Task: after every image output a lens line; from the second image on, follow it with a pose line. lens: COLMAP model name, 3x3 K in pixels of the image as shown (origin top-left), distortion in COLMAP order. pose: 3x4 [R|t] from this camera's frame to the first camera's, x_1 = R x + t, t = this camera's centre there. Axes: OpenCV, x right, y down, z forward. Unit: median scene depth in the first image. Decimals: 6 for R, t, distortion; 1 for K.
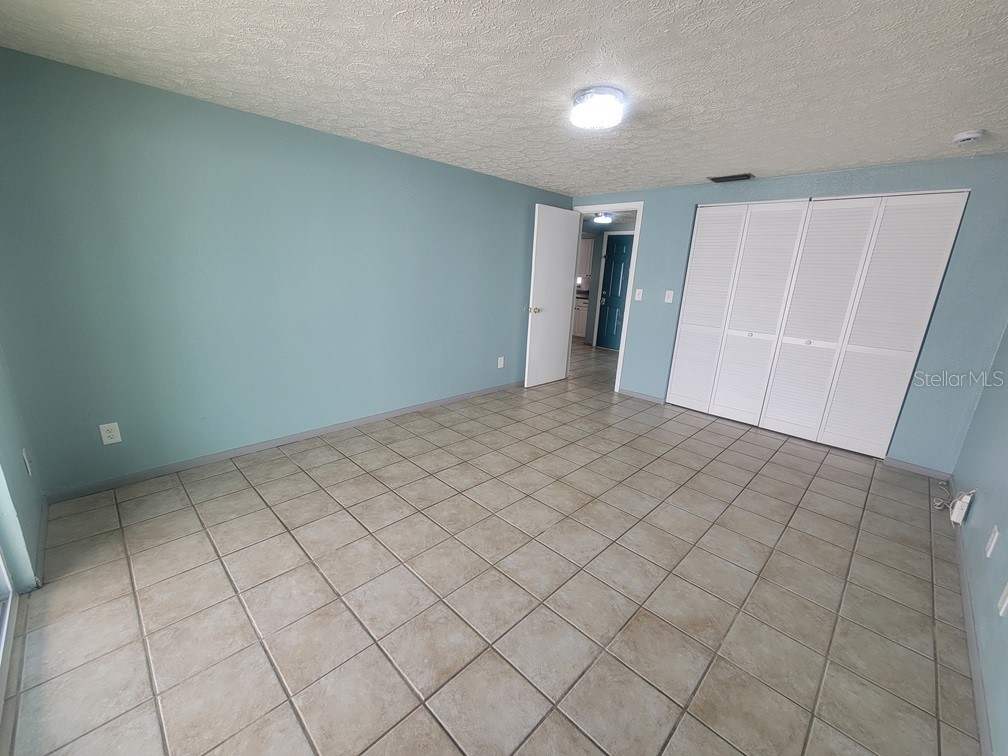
lens RADIAL K [[412.3, 0, 501.3], [0, 412.3, 384.6], [0, 0, 1]] dist [0.001277, -0.000171]
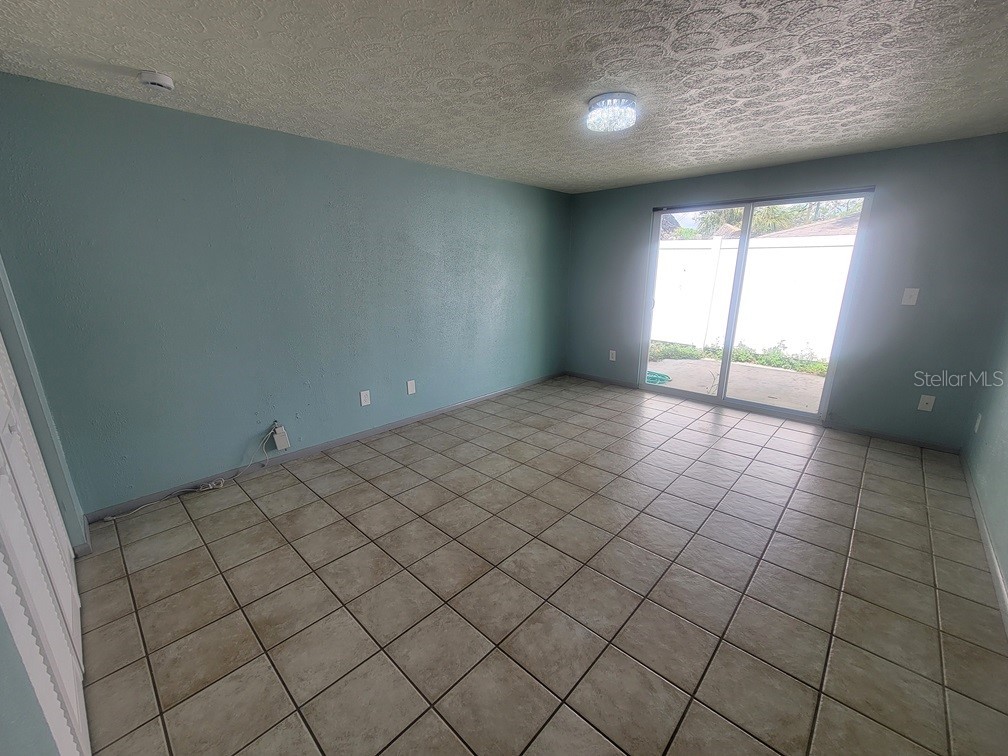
lens RADIAL K [[412.3, 0, 501.3], [0, 412.3, 384.6], [0, 0, 1]] dist [0.001277, -0.000171]
pose [[-0.998950, -0.030981, -0.033737, 0.420443], [-0.043968, 0.855015, 0.516736, -0.486426], [0.012836, 0.517677, -0.855480, 1.806622]]
